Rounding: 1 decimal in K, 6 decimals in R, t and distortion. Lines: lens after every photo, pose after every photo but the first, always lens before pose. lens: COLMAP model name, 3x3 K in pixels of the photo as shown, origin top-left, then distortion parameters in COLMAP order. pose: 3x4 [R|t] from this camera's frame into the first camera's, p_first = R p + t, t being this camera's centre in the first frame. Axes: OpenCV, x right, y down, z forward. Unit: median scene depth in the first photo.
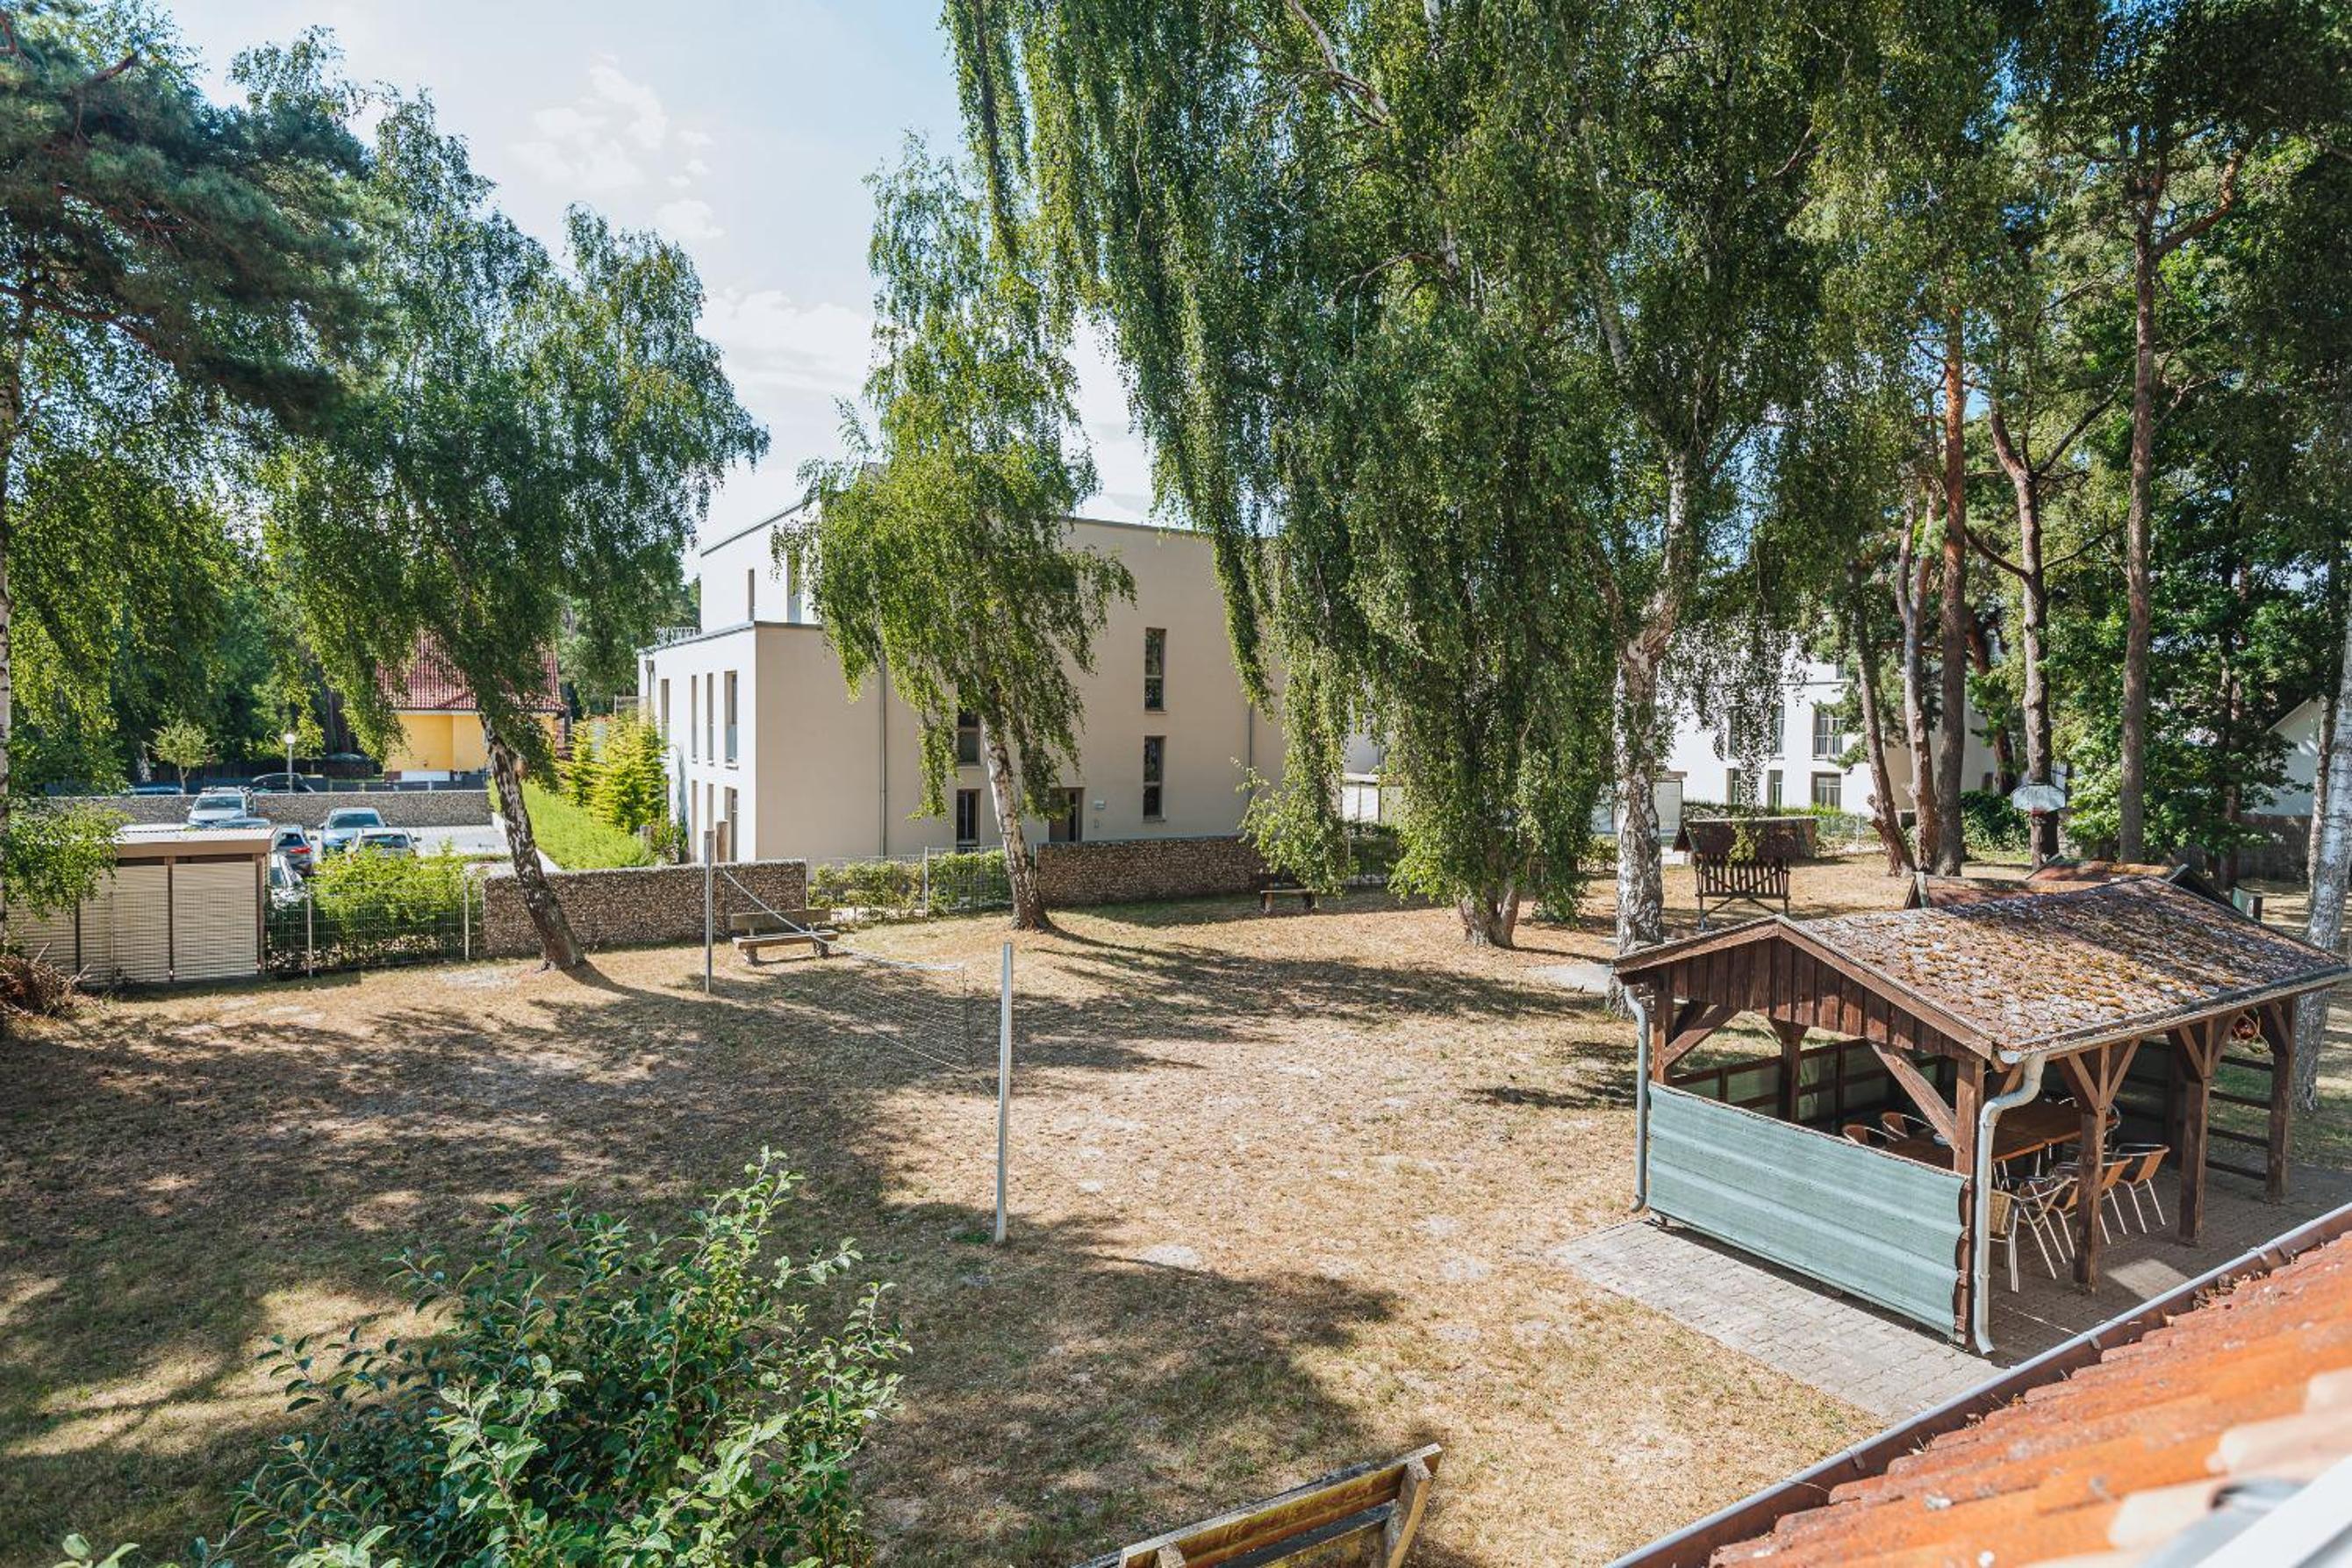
lens RADIAL K [[1310.0, 0, 1185.1], [0, 1310.0, 760.3], [0, 0, 1]] dist [0.000638, 0.000826]
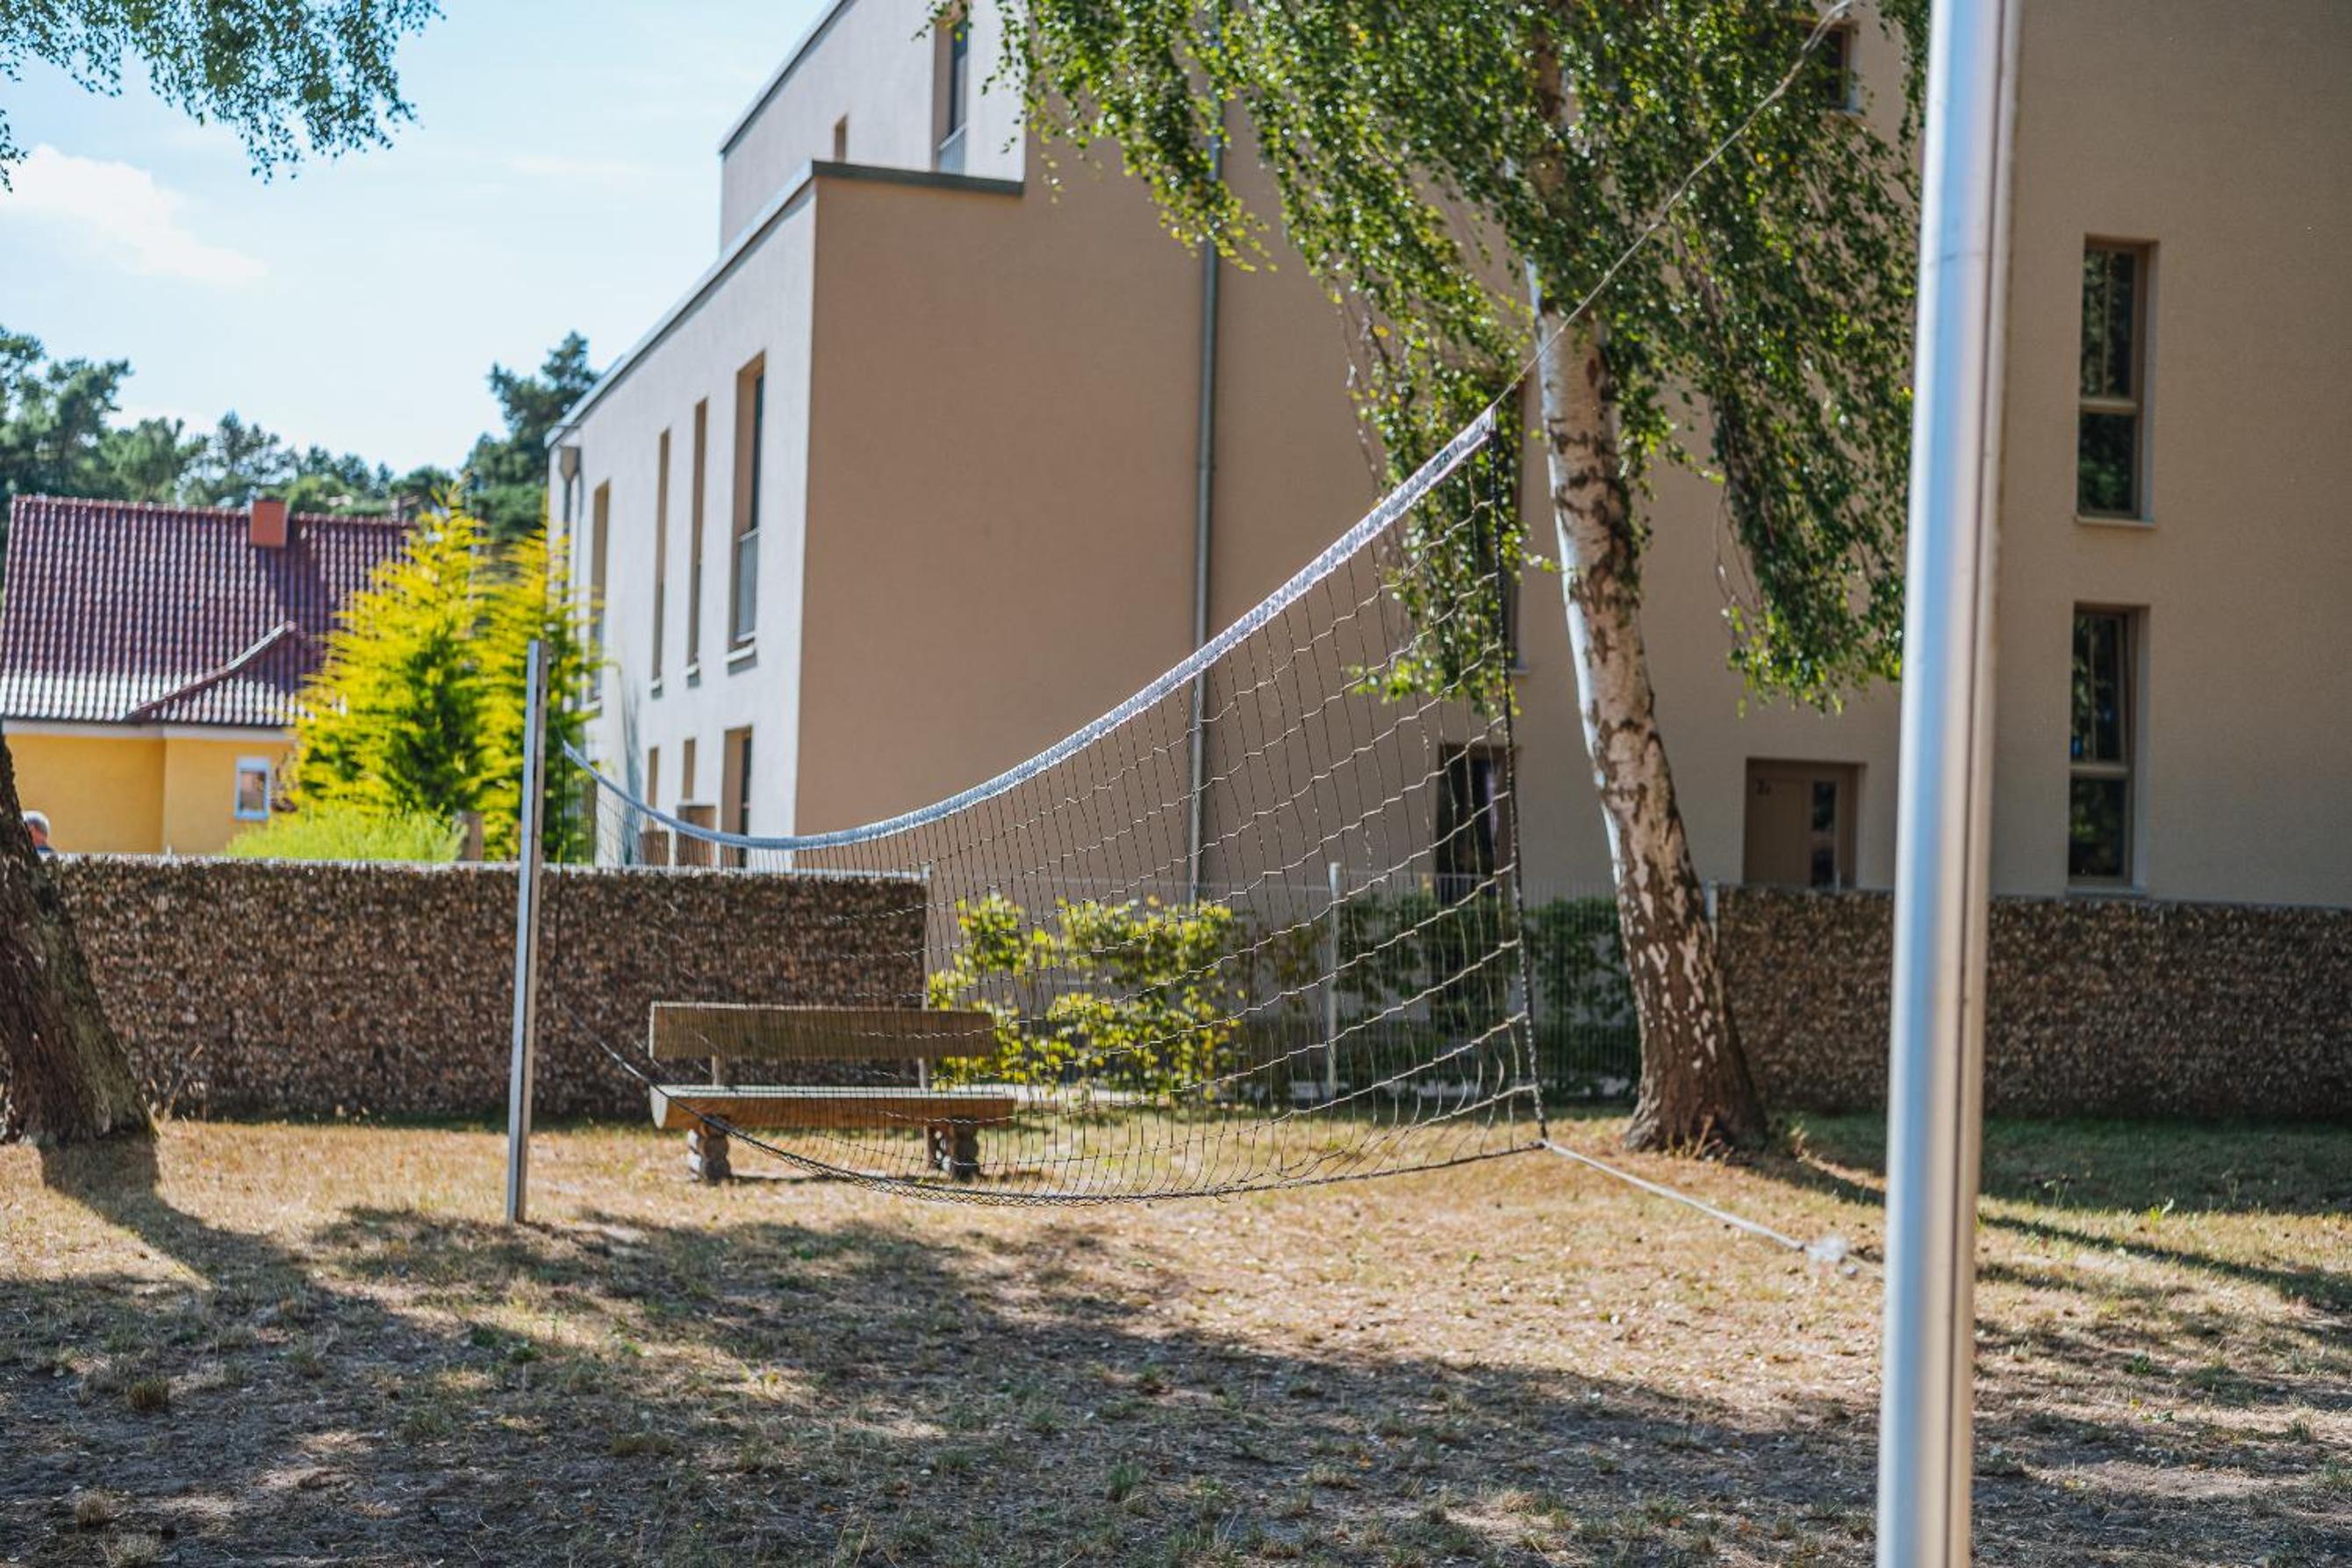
lens RADIAL K [[3351.3, 0, 1176.0], [0, 3351.3, 784.0], [0, 0, 1]] dist [0.101463, 0.180709]
pose [[0.969618, 0.017181, -0.244021, -0.053656], [-0.034075, 0.997292, -0.065179, 0.104089], [0.242241, 0.071514, 0.967577, 0.291091]]
